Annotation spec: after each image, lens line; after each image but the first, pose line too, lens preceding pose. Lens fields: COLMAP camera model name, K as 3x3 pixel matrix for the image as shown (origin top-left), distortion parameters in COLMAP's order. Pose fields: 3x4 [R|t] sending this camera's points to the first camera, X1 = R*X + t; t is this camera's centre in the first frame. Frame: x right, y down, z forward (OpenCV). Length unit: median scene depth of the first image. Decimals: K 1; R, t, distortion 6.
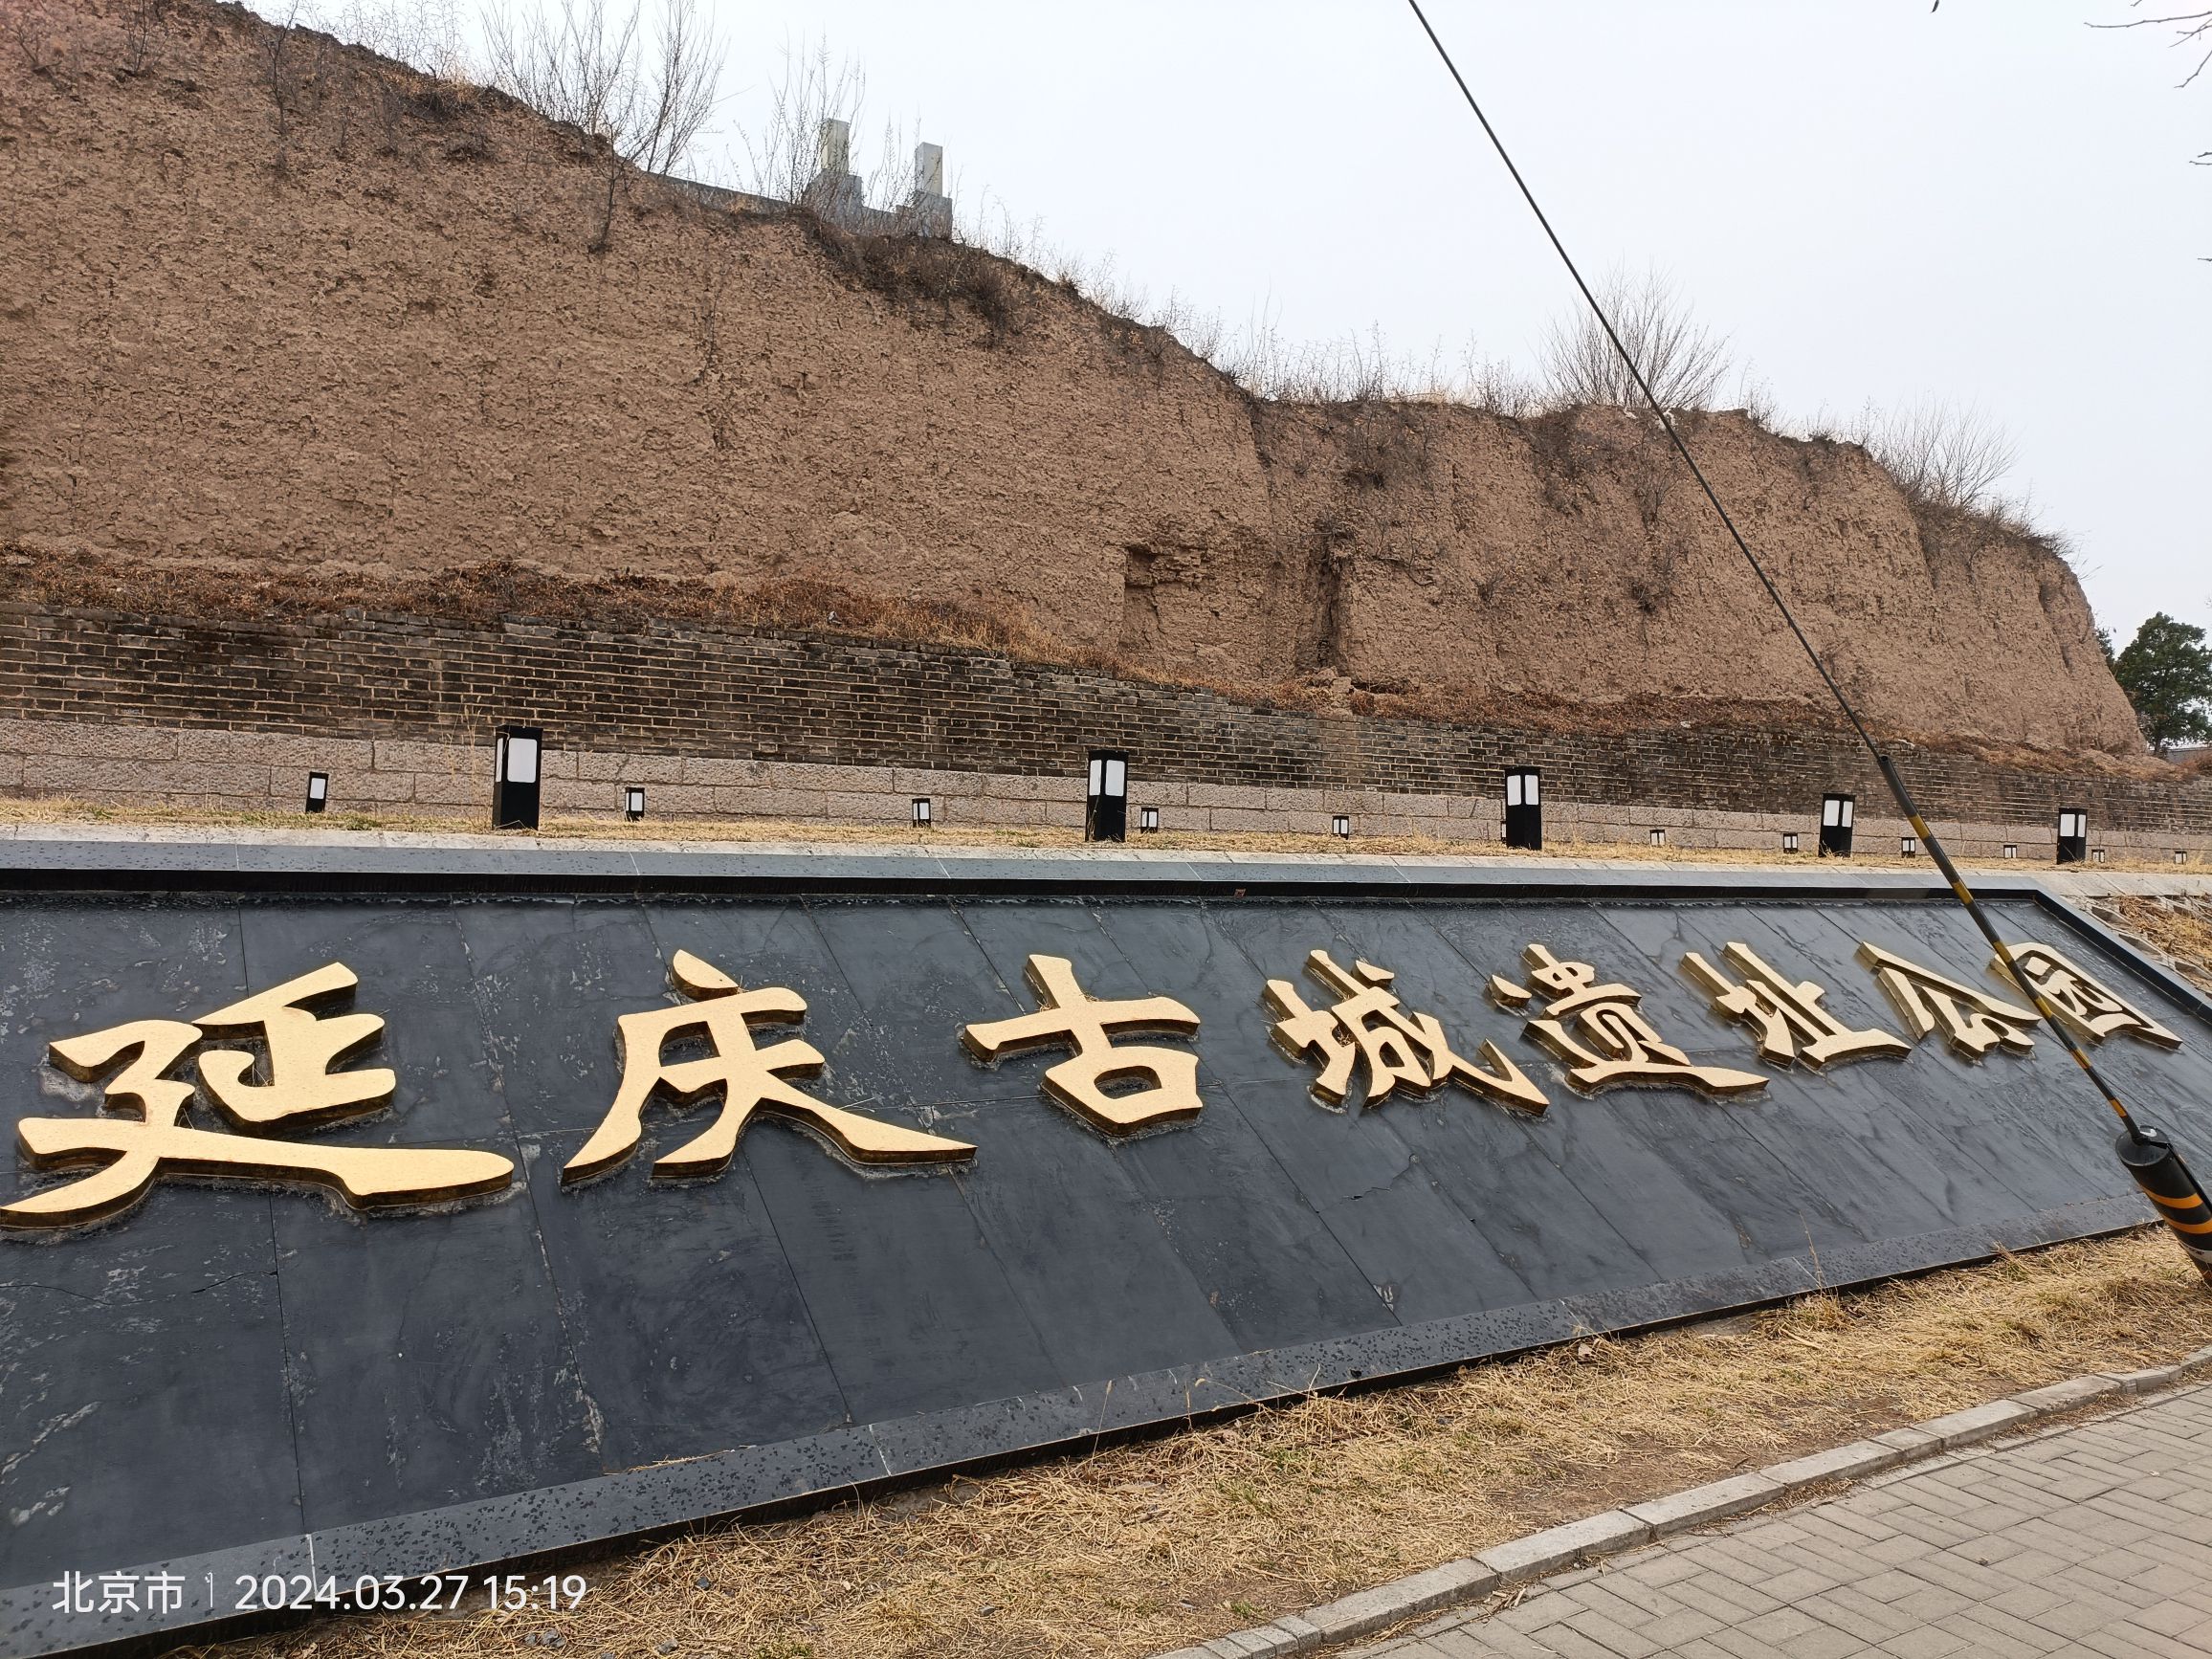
lens RADIAL K [[1623.1, 0, 1106.0], [0, 1623.1, 829.5], [0, 0, 1]] dist [0.083103, -0.095791]
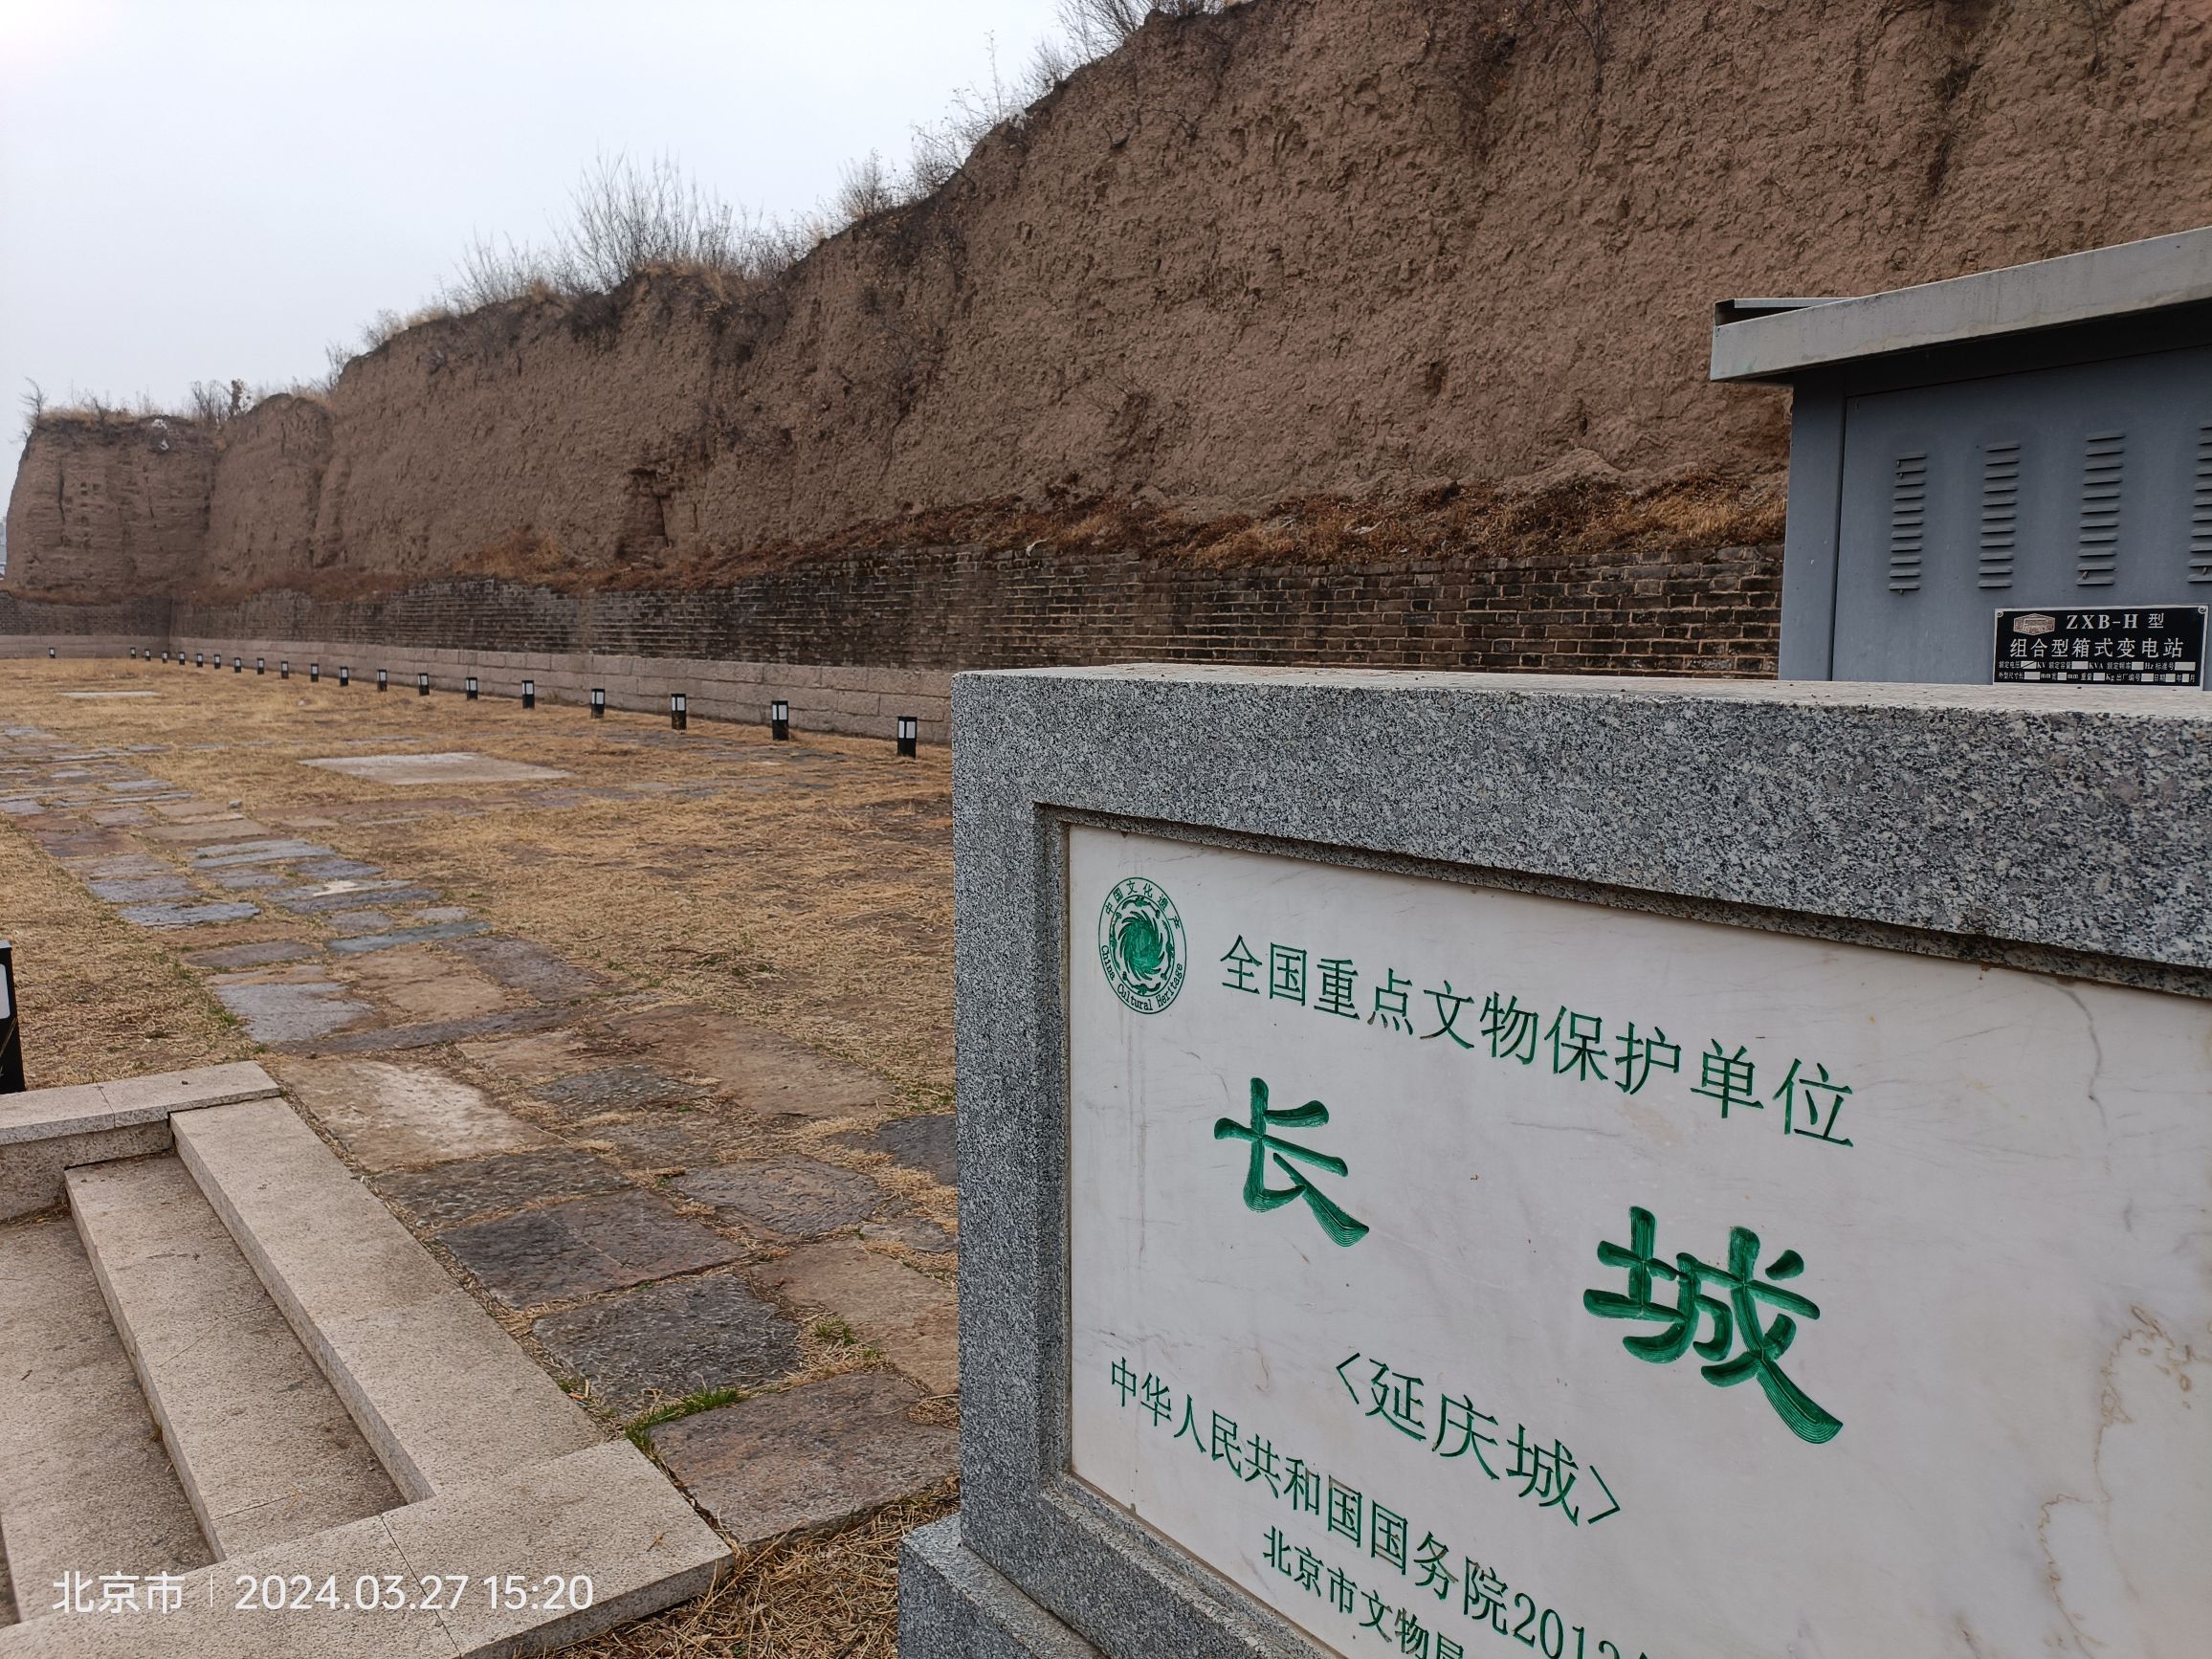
lens RADIAL K [[1623.1, 0, 1106.0], [0, 1623.1, 829.5], [0, 0, 1]] dist [0.083103, -0.095791]
pose [[0.089013, 0.098330, -0.991165, 1.207054], [0.011816, 0.994941, 0.099766, -0.008111], [0.995960, -0.020592, 0.087401, 1.066687]]
